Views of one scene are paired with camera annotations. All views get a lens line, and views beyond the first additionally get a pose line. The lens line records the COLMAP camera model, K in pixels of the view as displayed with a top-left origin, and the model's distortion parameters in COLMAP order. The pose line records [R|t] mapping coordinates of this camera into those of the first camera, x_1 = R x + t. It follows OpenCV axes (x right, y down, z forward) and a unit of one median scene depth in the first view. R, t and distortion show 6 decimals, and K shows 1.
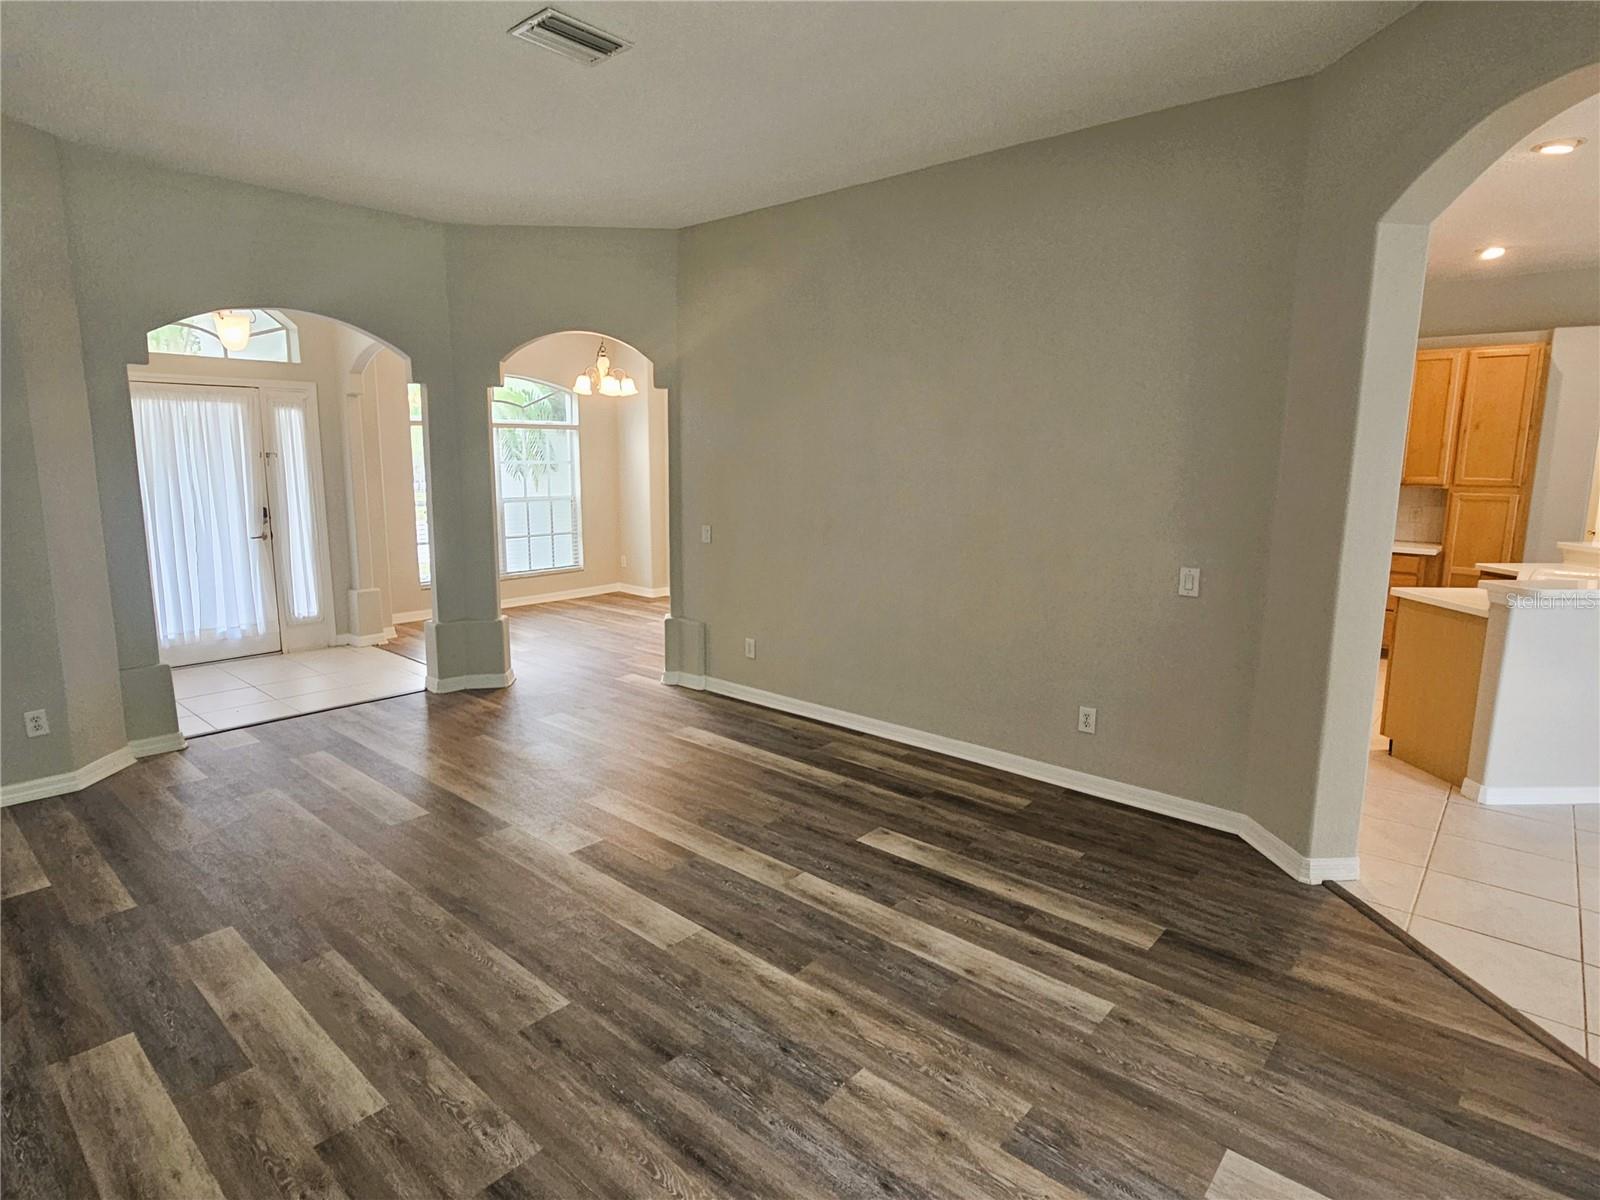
lens RADIAL K [[855.5, 0, 797.7], [0, 855.5, 588.5], [0, 0, 1]] dist [-0.001002, 0.000584]
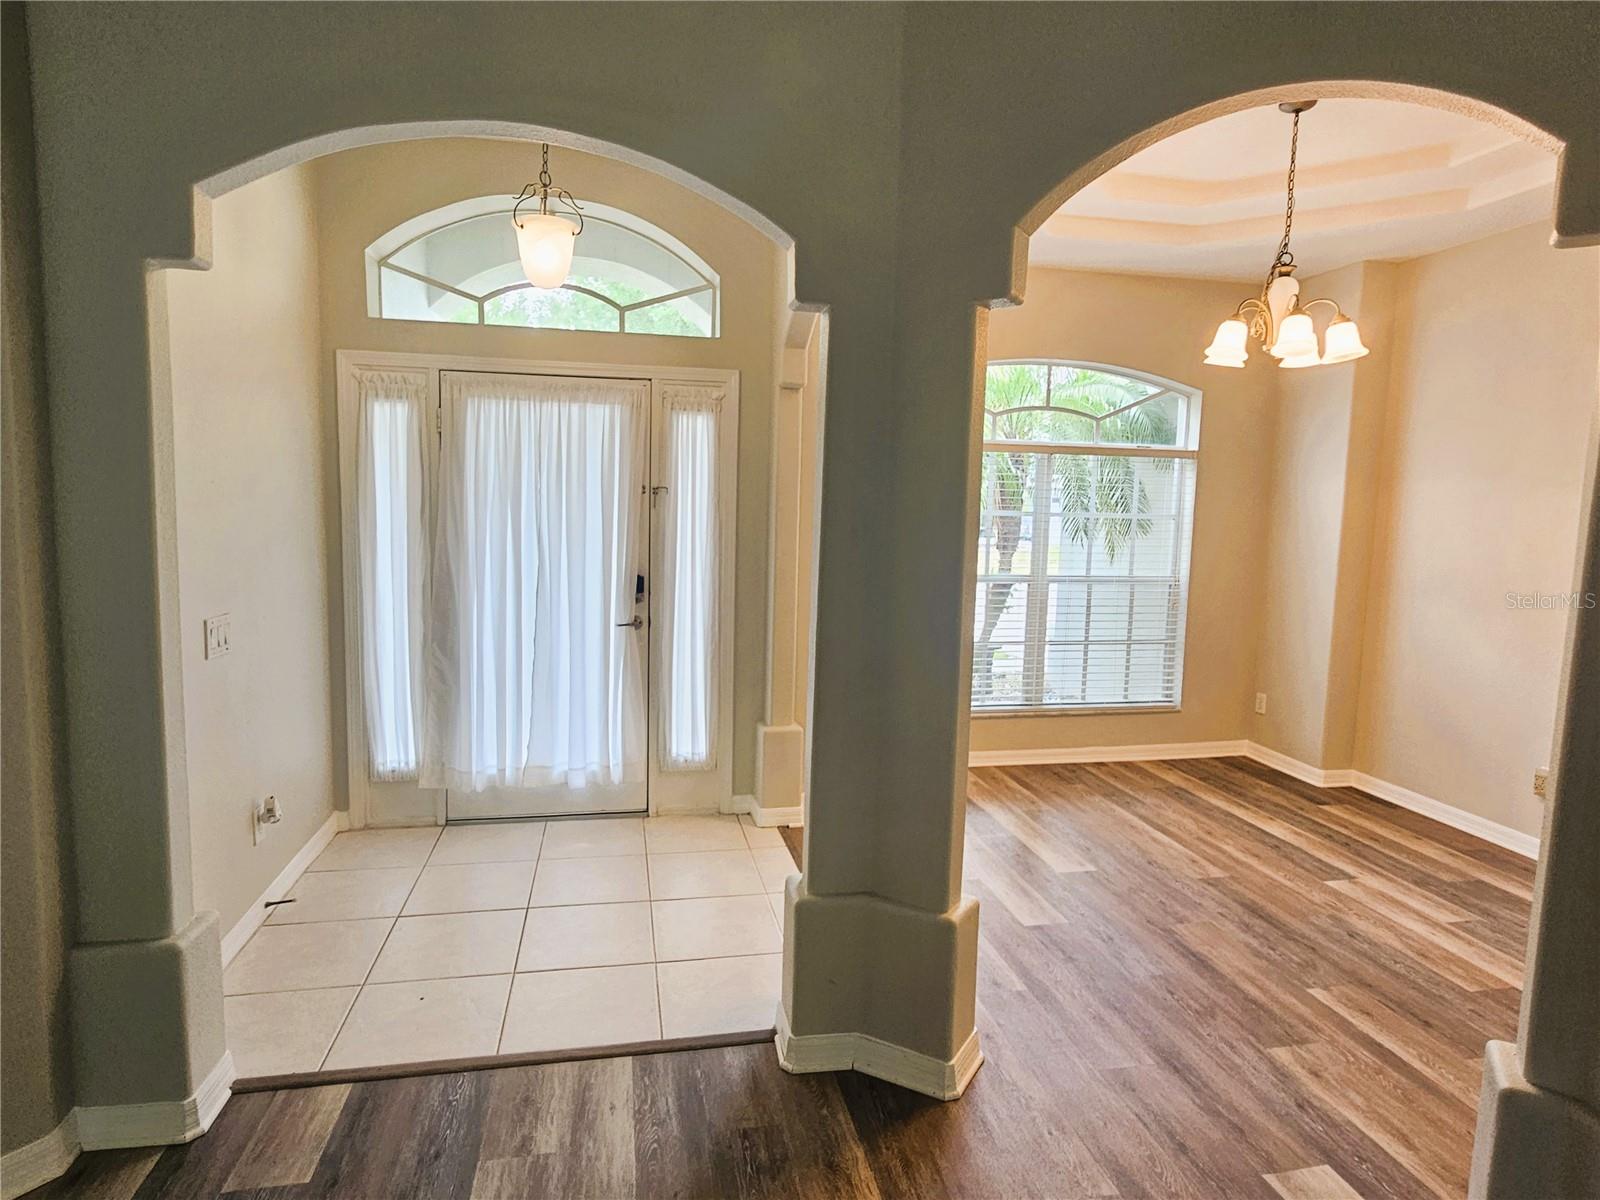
lens RADIAL K [[894.0, 0, 786.4], [0, 894.0, 592.3], [0, 0, 1]] dist [0.001122, -0.001864]
pose [[0.791417, 0.074325, -0.606741, -0.116184], [-0.113673, 0.993162, -0.026610, -0.058008], [0.600615, 0.090029, 0.794454, 0.414388]]
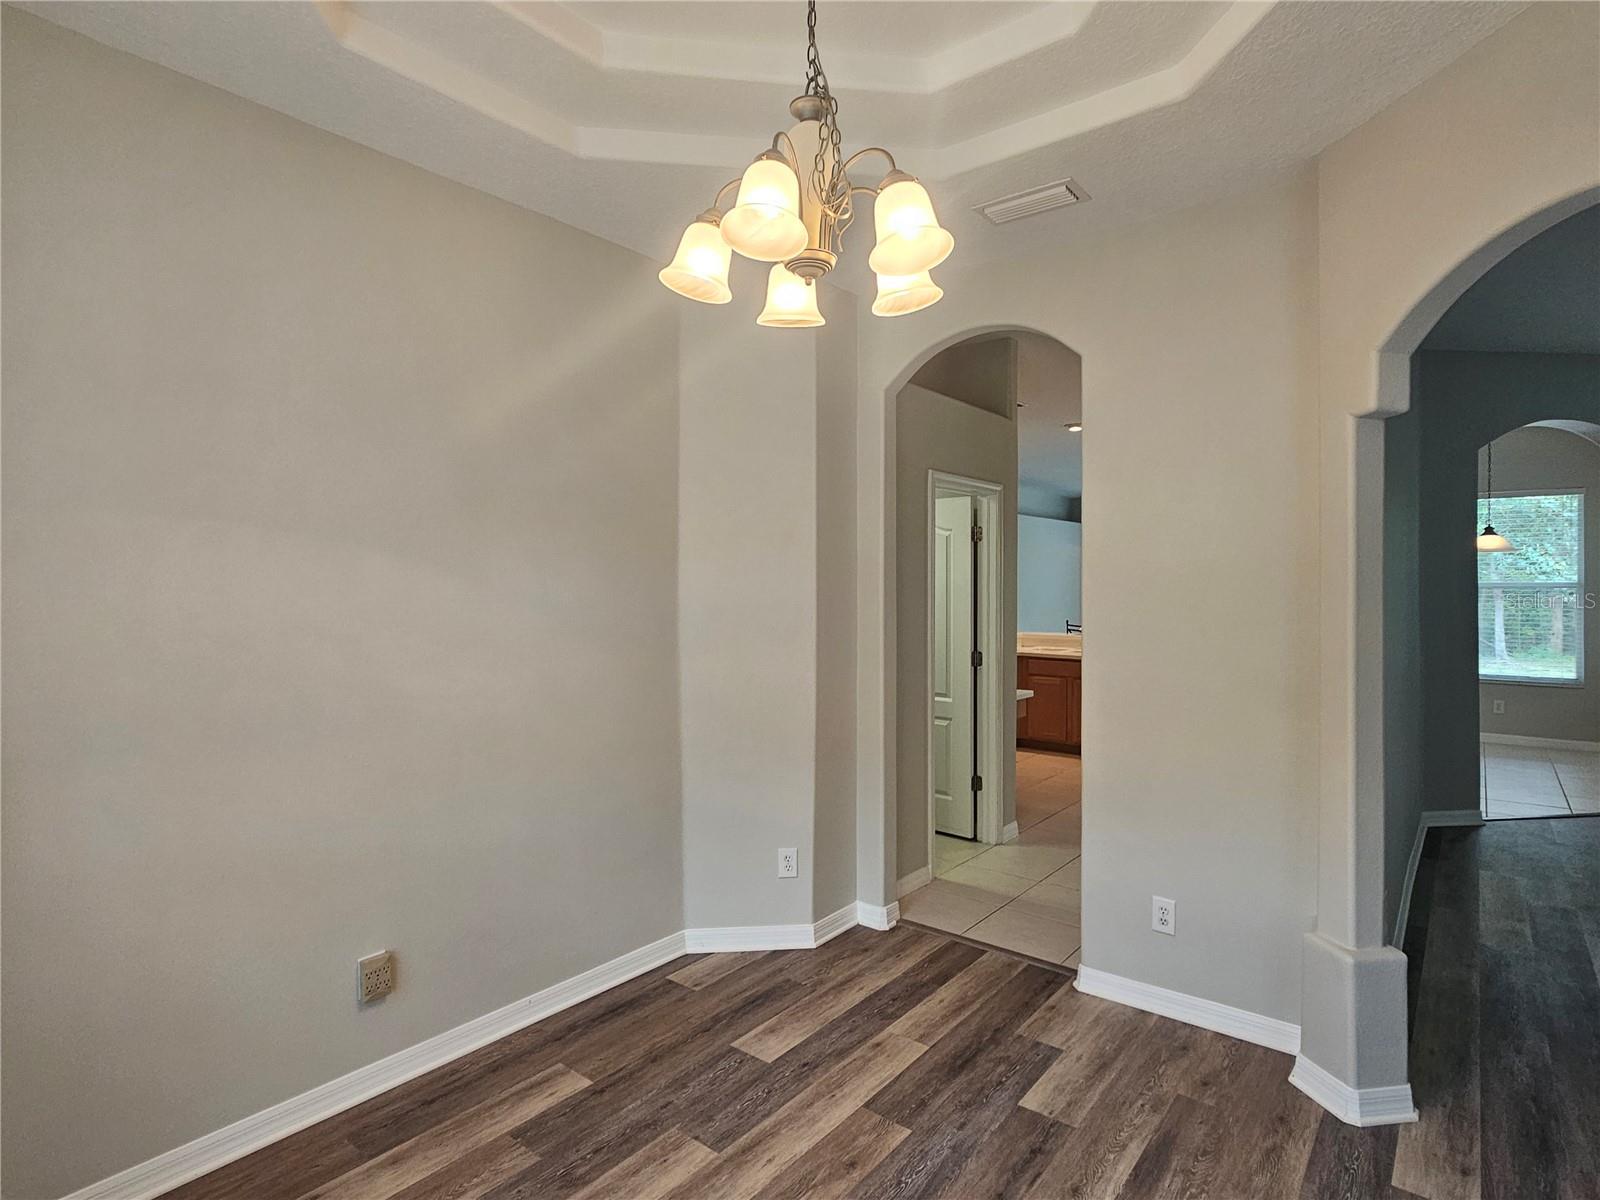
lens RADIAL K [[855.5, 0, 797.7], [0, 855.5, 588.5], [0, 0, 1]] dist [-0.001002, 0.000584]
pose [[-0.050684, -0.006581, 0.998693, -0.375208], [0.156503, 0.987572, 0.014450, -0.129385], [-0.986376, 0.157030, -0.049024, 0.865231]]
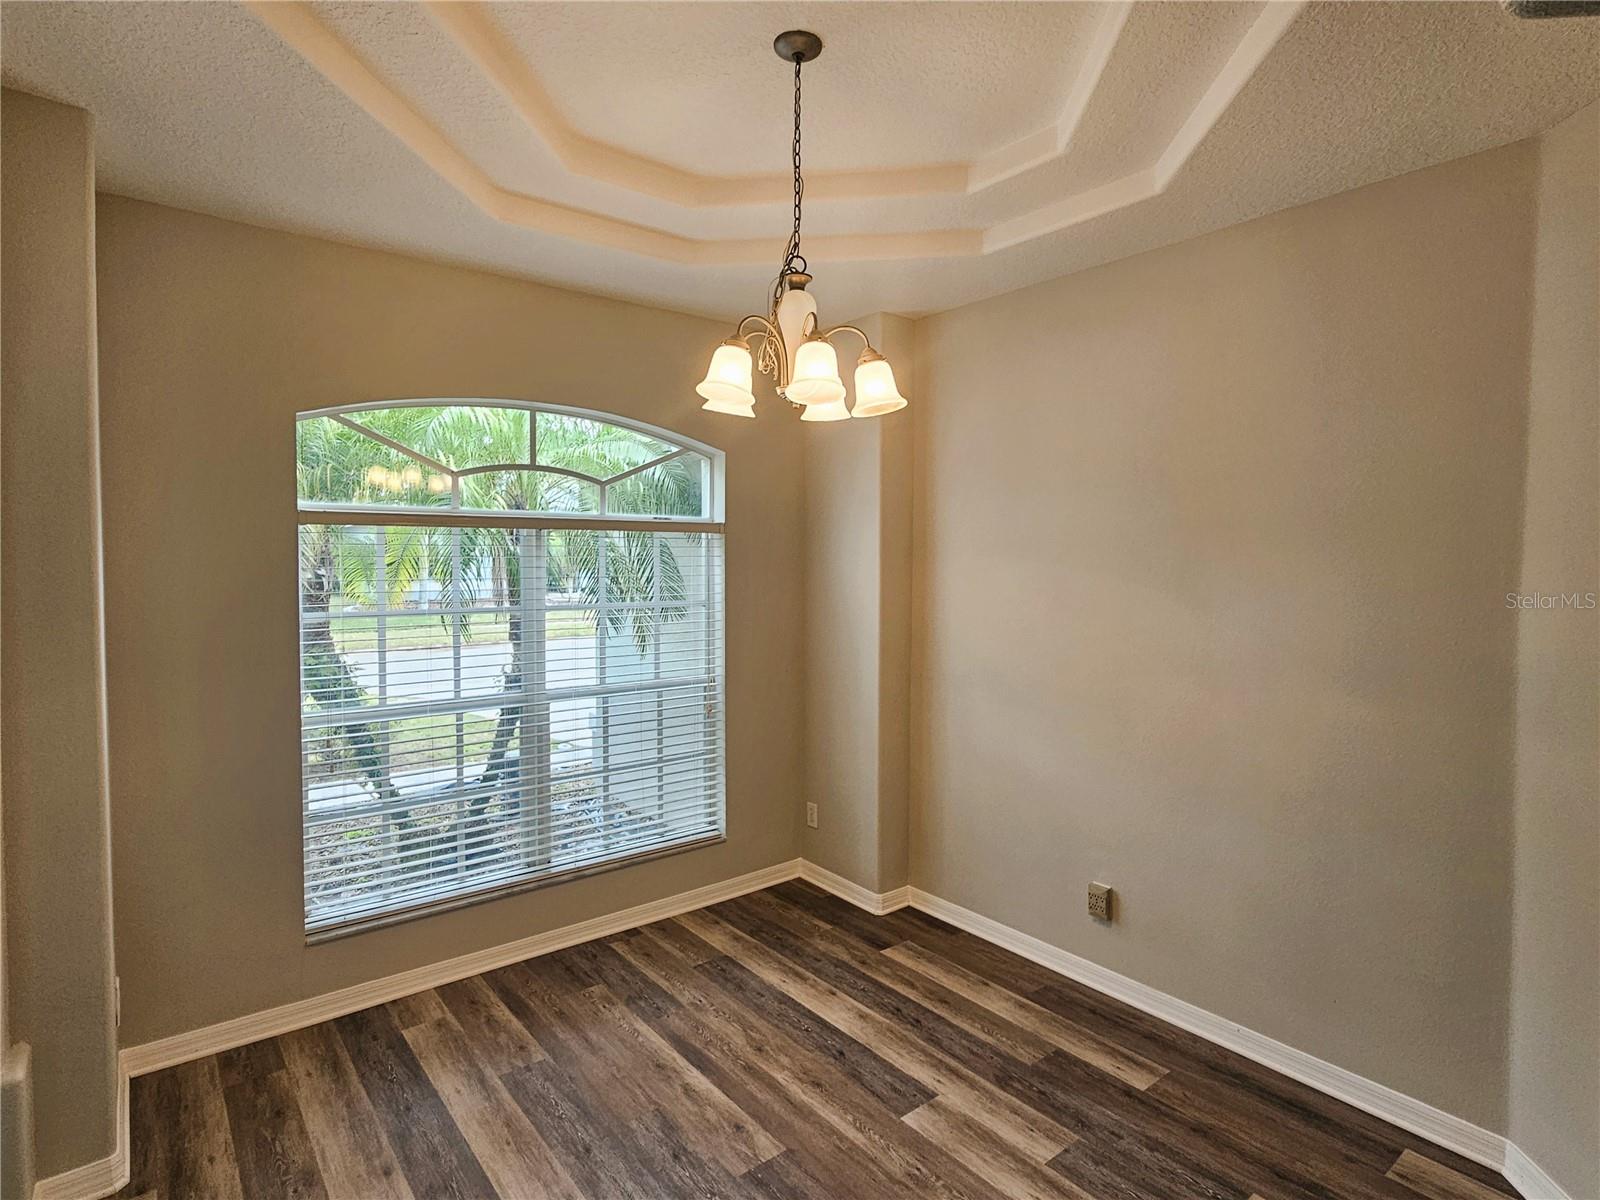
lens RADIAL K [[855.5, 0, 797.7], [0, 855.5, 588.5], [0, 0, 1]] dist [-0.001002, 0.000584]
pose [[0.983503, 0.003116, -0.180866, -0.143352], [-0.025040, 0.992572, -0.119058, -0.108413], [0.179152, 0.121623, 0.976275, 0.596944]]
